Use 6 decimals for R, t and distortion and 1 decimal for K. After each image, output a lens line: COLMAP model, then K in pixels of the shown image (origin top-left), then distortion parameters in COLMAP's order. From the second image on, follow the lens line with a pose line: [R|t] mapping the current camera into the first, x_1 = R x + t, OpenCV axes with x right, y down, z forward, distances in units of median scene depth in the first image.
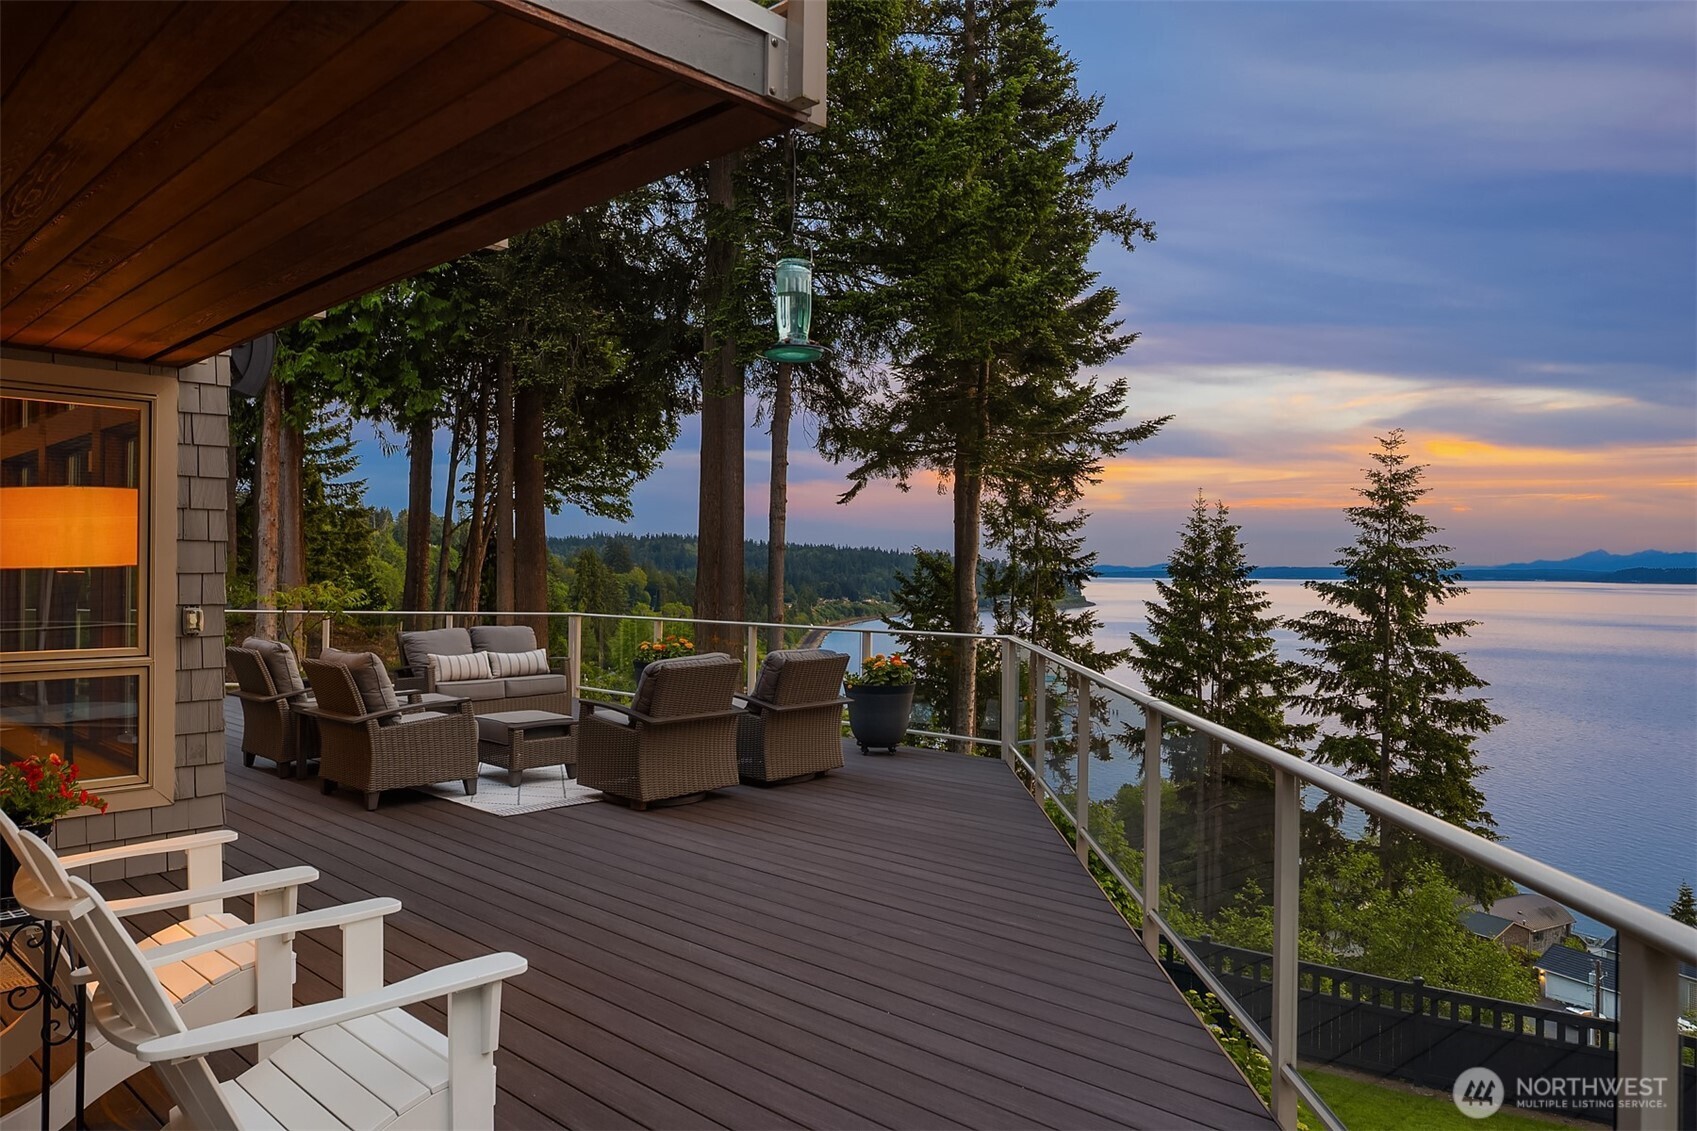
lens RADIAL K [[1166.5, 0, 850.8], [0, 1166.5, 553.5], [0, 0, 1]] dist [-0.001904, -0.001590]
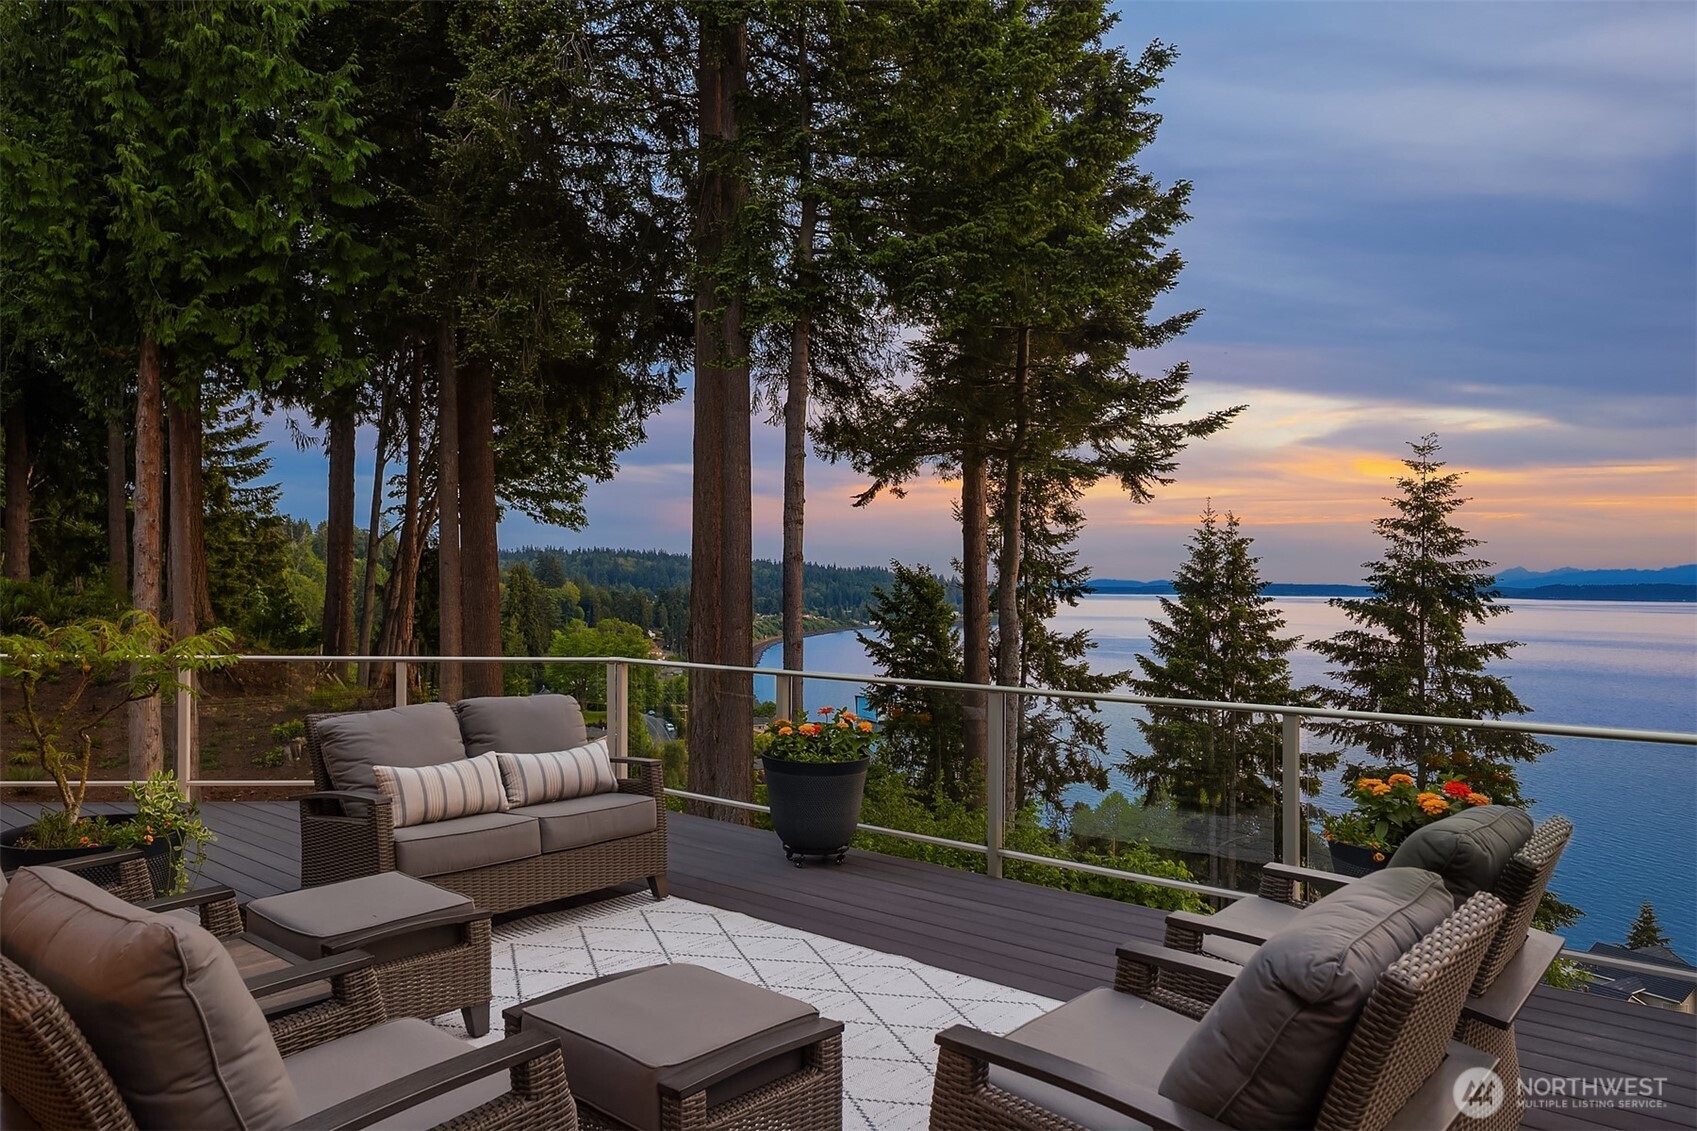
lens RADIAL K [[1150.2, 0, 856.0], [0, 1150.2, 612.8], [0, 0, 1]] dist [-0.001403, 0.001212]
pose [[0.997765, 0.000377, 0.066824, -0.044426], [-0.002920, 0.999275, 0.037966, 0.001551], [-0.066761, -0.038077, 0.997042, 0.117256]]
